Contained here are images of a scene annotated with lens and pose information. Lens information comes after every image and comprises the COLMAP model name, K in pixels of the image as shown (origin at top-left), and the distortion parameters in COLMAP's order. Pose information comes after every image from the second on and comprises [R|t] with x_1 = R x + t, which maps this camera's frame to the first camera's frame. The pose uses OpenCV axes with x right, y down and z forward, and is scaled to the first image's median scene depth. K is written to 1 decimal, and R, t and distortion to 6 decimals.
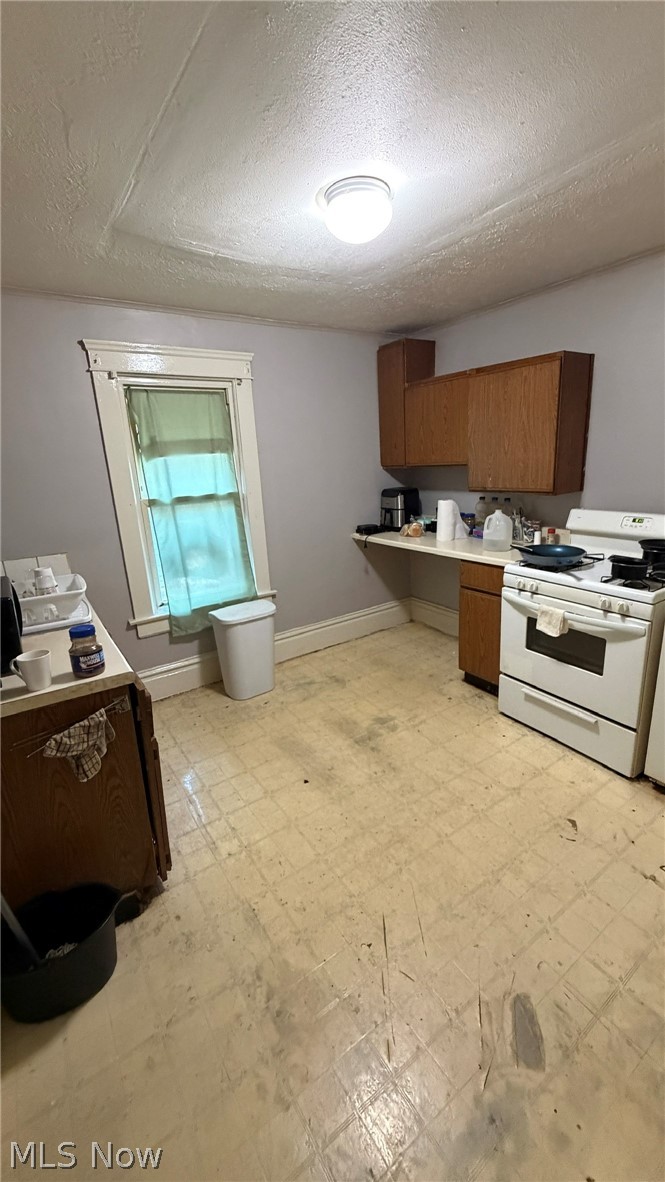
lens RADIAL K [[474.7, 0, 335.7], [0, 474.7, 588.8], [0, 0, 1]] dist [0.002517, -0.000464]
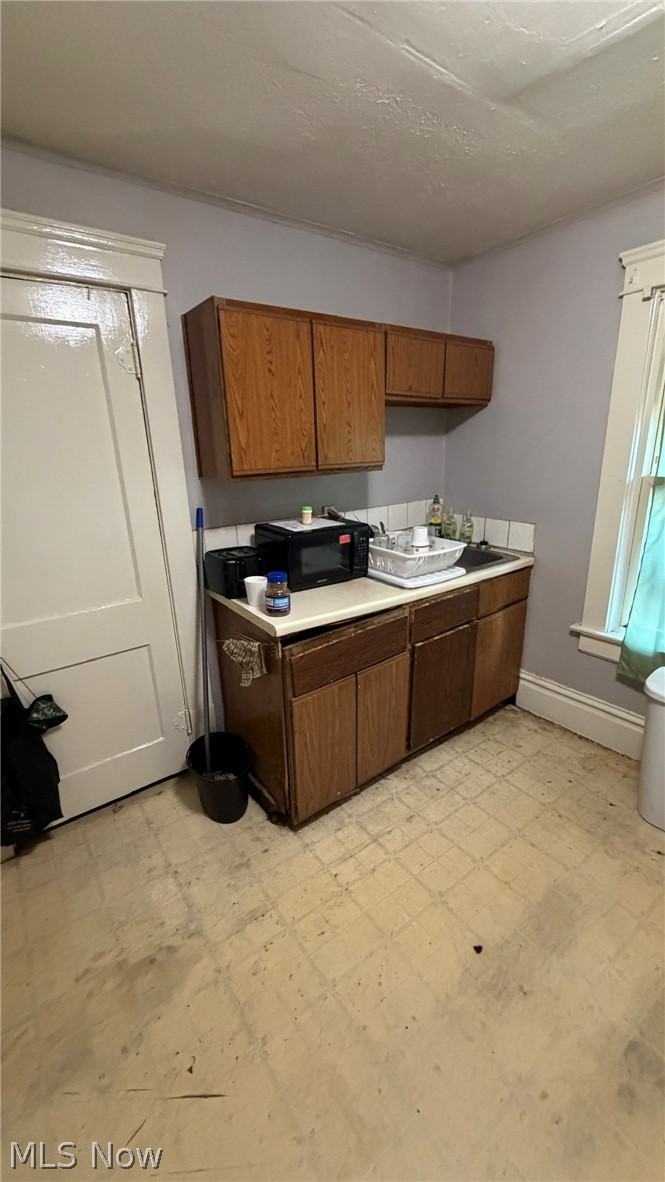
lens RADIAL K [[474.7, 0, 333.1], [0, 474.7, 587.2], [0, 0, 1]] dist [0.002517, -0.000464]
pose [[0.031078, 0.333852, -0.942113, 0.430038], [-0.245445, 0.916256, 0.316593, -0.216160], [0.968912, 0.221398, 0.110417, 0.760075]]
